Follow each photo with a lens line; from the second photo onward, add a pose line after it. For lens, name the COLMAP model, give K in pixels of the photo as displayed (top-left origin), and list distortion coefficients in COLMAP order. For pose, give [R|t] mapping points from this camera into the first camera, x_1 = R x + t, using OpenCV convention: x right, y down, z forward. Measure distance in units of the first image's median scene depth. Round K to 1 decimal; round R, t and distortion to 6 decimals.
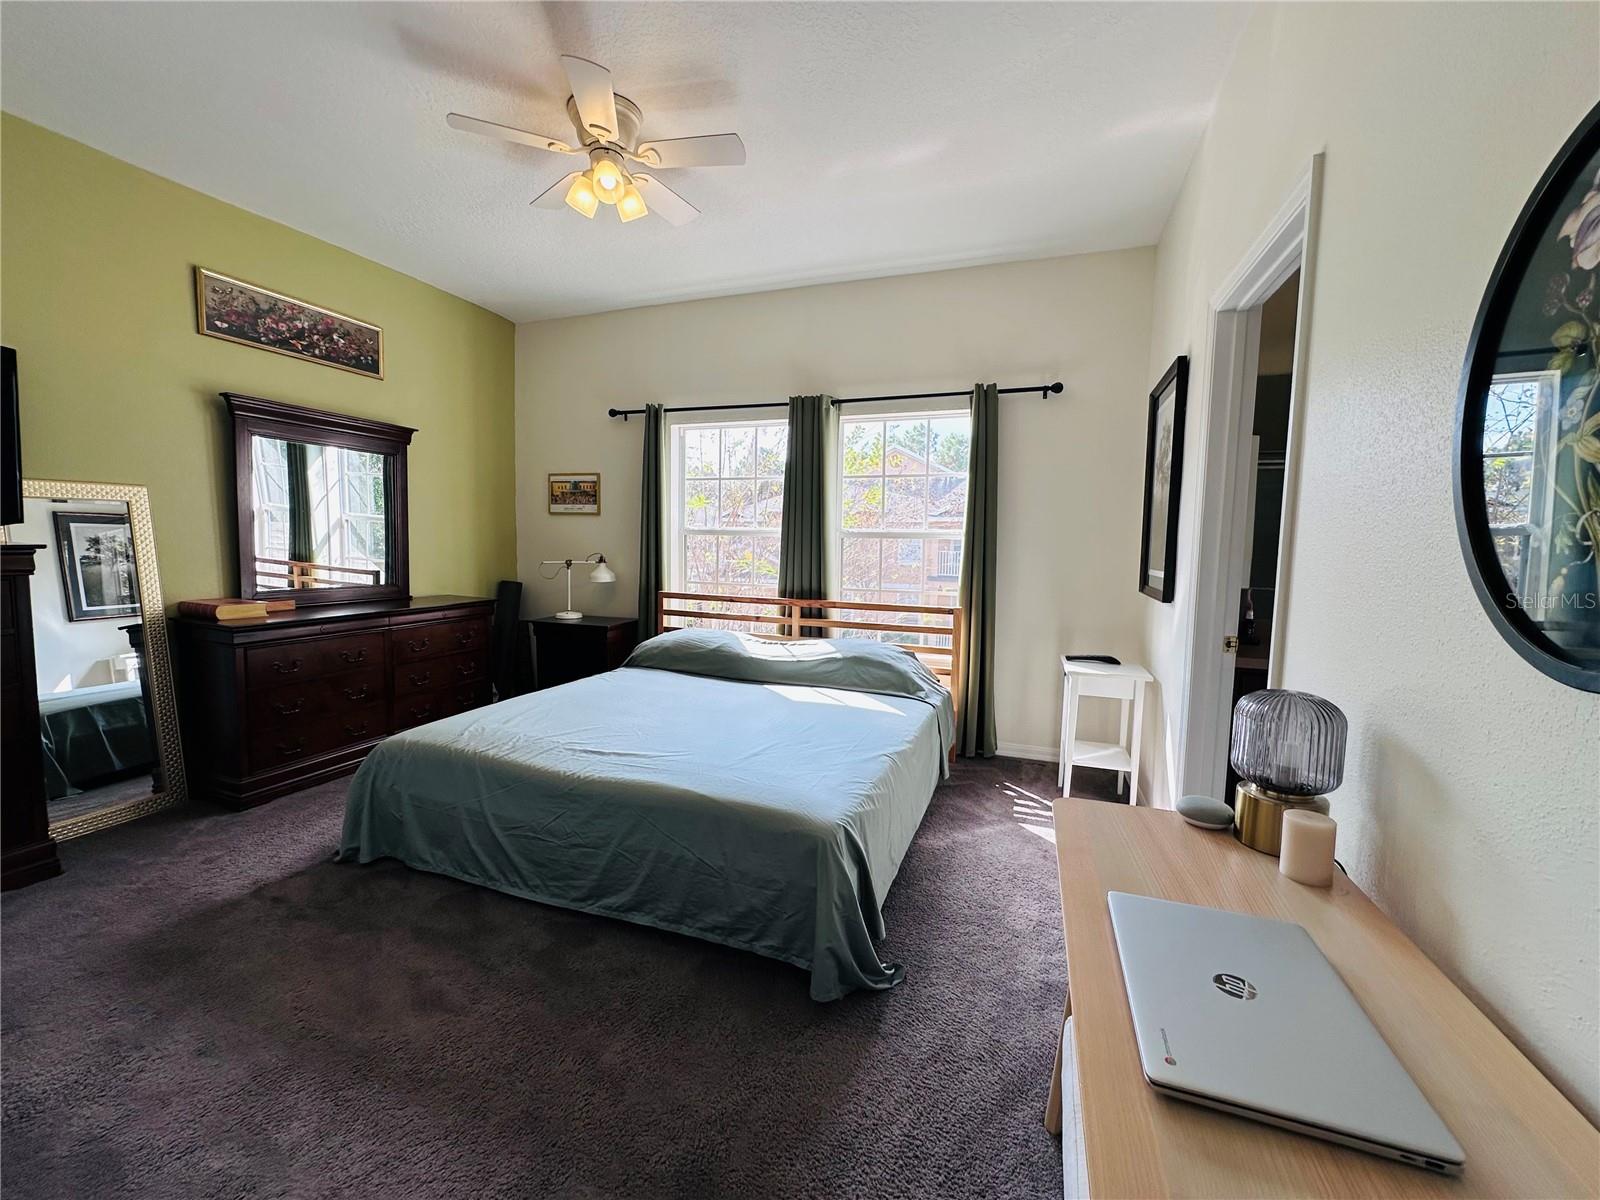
lens RADIAL K [[638.9, 0, 800.0], [0, 638.9, 600.0], [0, 0, 1]] dist [-0.007679, 0.002212]
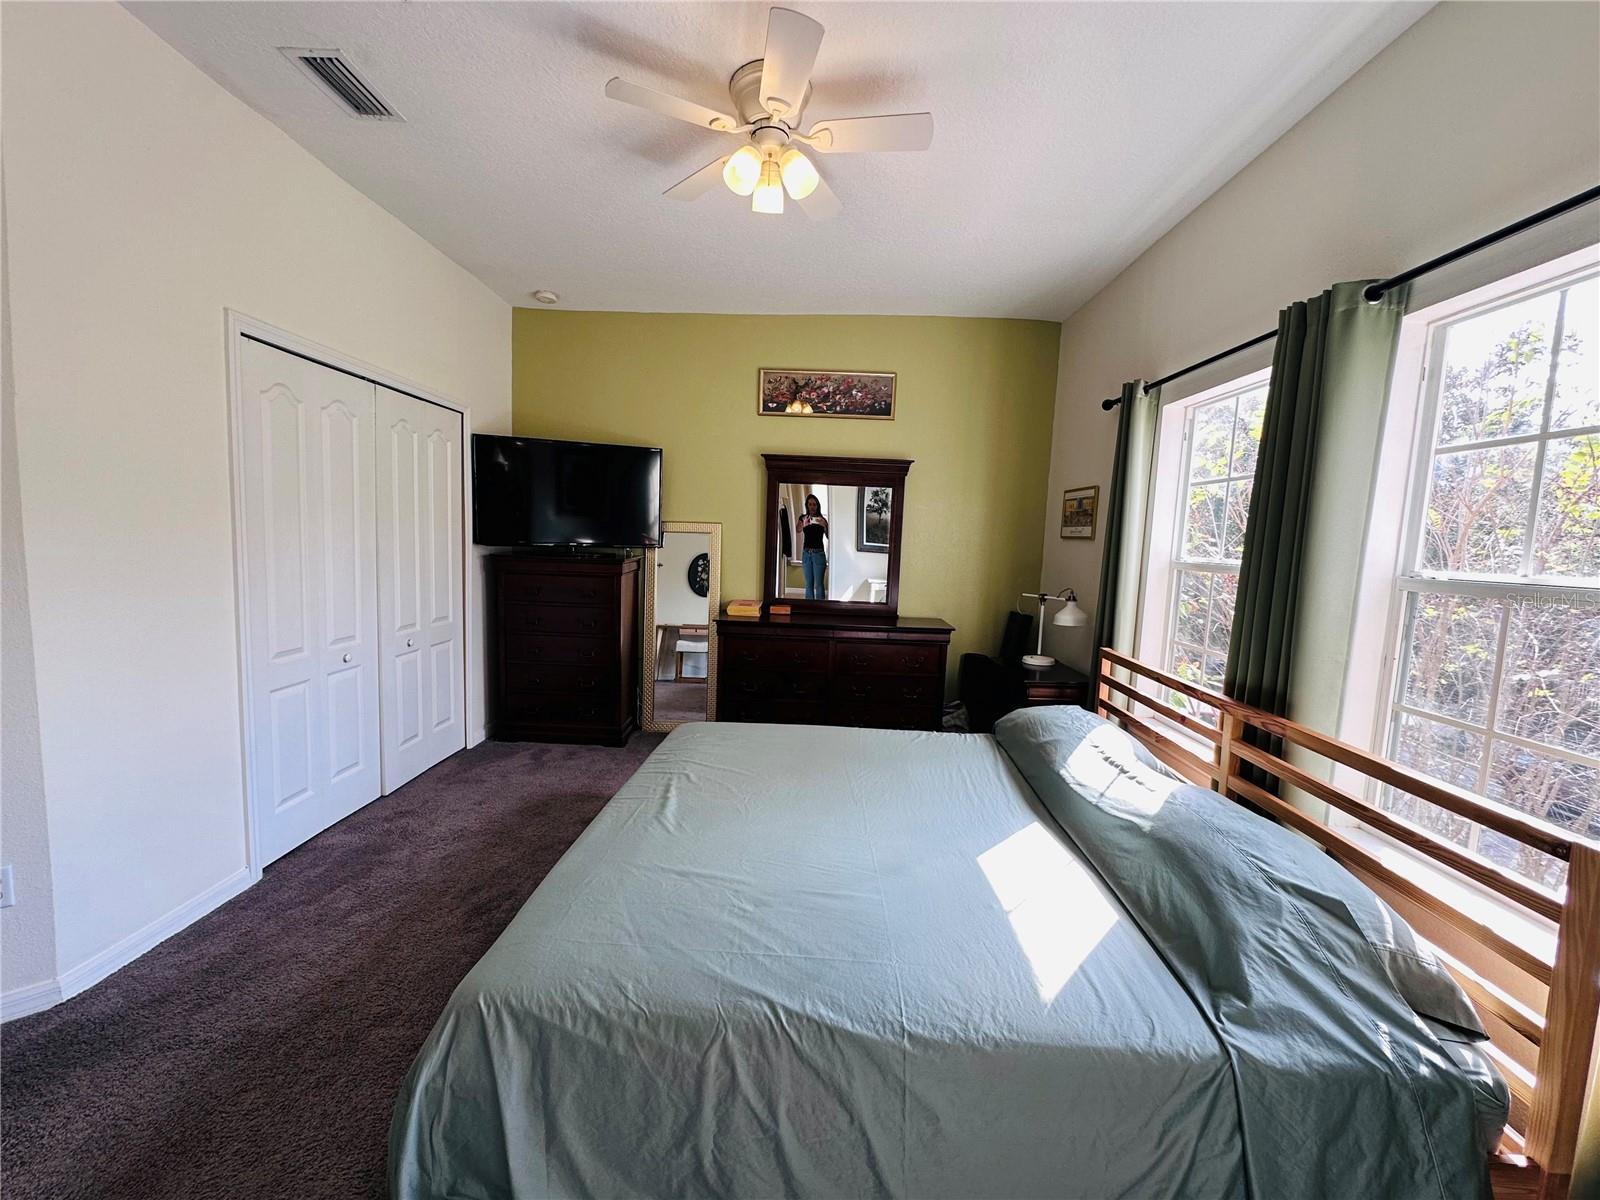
lens RADIAL K [[638.9, 0, 800.0], [0, 638.9, 600.0], [0, 0, 1]] dist [-0.007679, 0.002212]
pose [[0.327232, 0.086602, -0.940967, 0.397533], [-0.118143, 0.991727, 0.050188, -0.074986], [0.937529, 0.094746, 0.334757, 0.540426]]
